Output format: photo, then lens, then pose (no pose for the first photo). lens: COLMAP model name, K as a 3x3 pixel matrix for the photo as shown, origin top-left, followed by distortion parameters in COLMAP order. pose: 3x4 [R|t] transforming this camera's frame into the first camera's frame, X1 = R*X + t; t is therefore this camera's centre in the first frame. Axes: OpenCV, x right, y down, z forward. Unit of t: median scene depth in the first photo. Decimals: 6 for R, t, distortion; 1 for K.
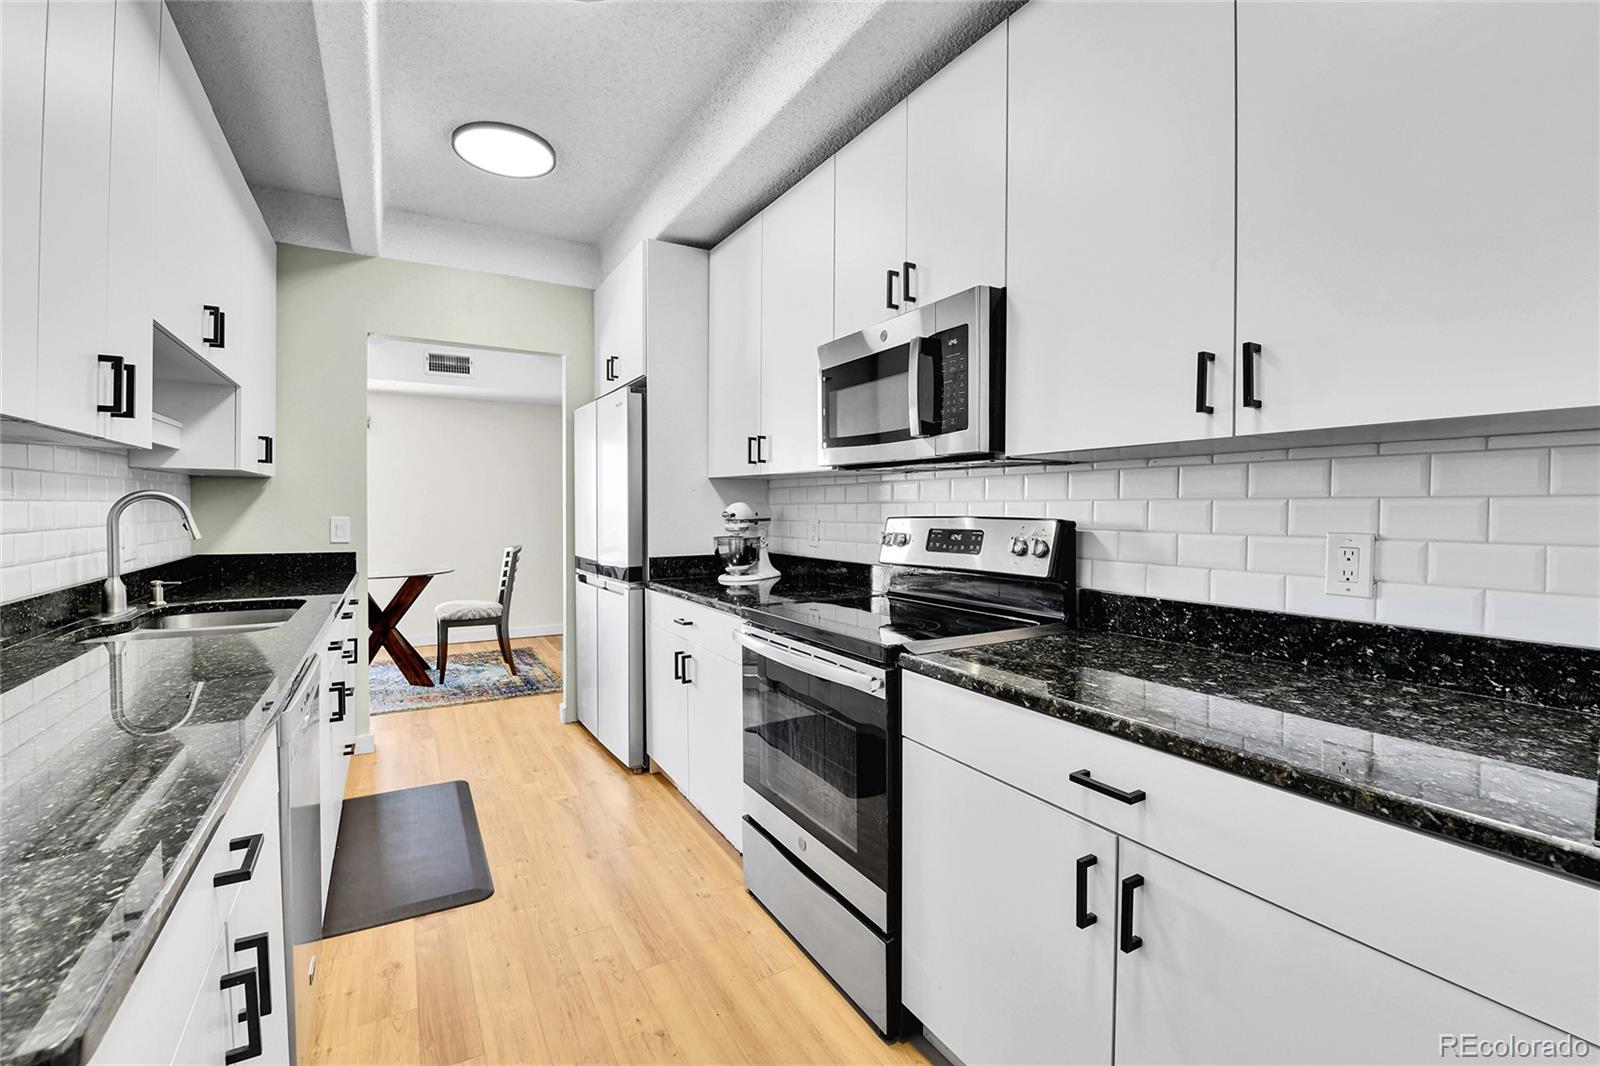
lens RADIAL K [[684.9, 0, 797.2], [0, 684.9, 525.2], [0, 0, 1]] dist [-0.020169, -0.000691]
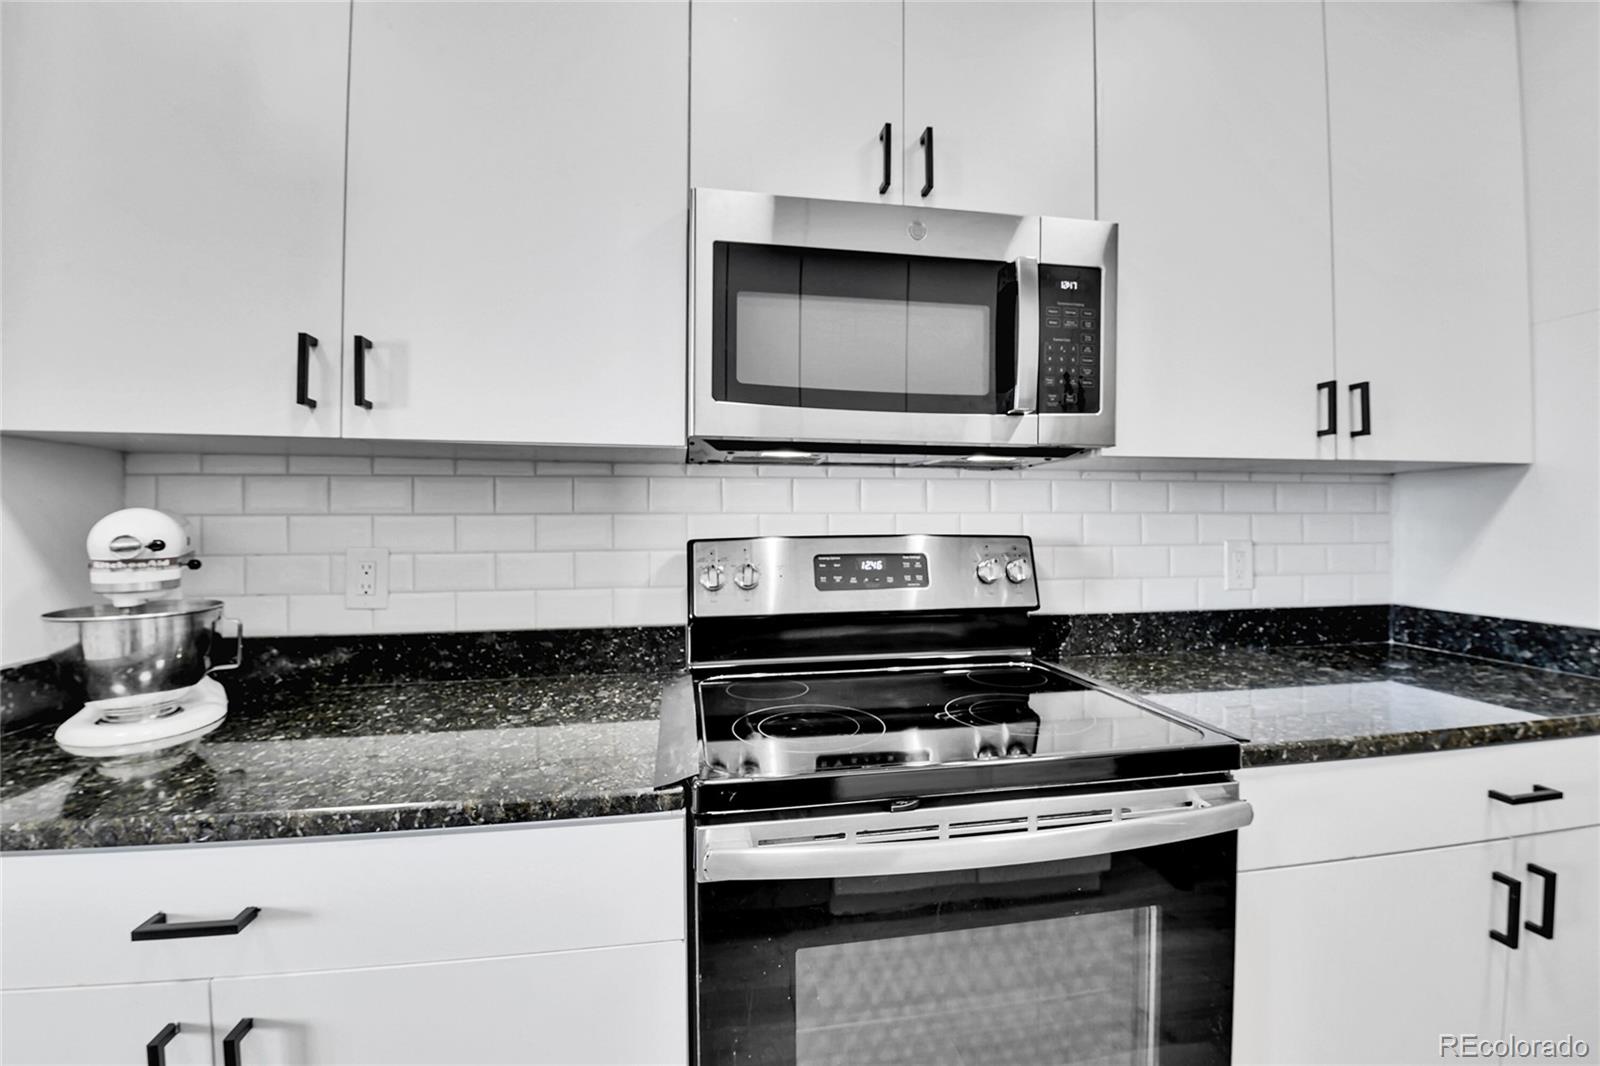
lens RADIAL K [[745.2, 0, 856.9], [0, 745.2, 495.2], [0, 0, 1]] dist [0.000386, -0.010399]
pose [[0.301316, 0.032865, 0.952958, -0.480323], [0.025705, 0.998763, -0.042573, -0.020715], [-0.953178, 0.037324, 0.300098, 0.791358]]
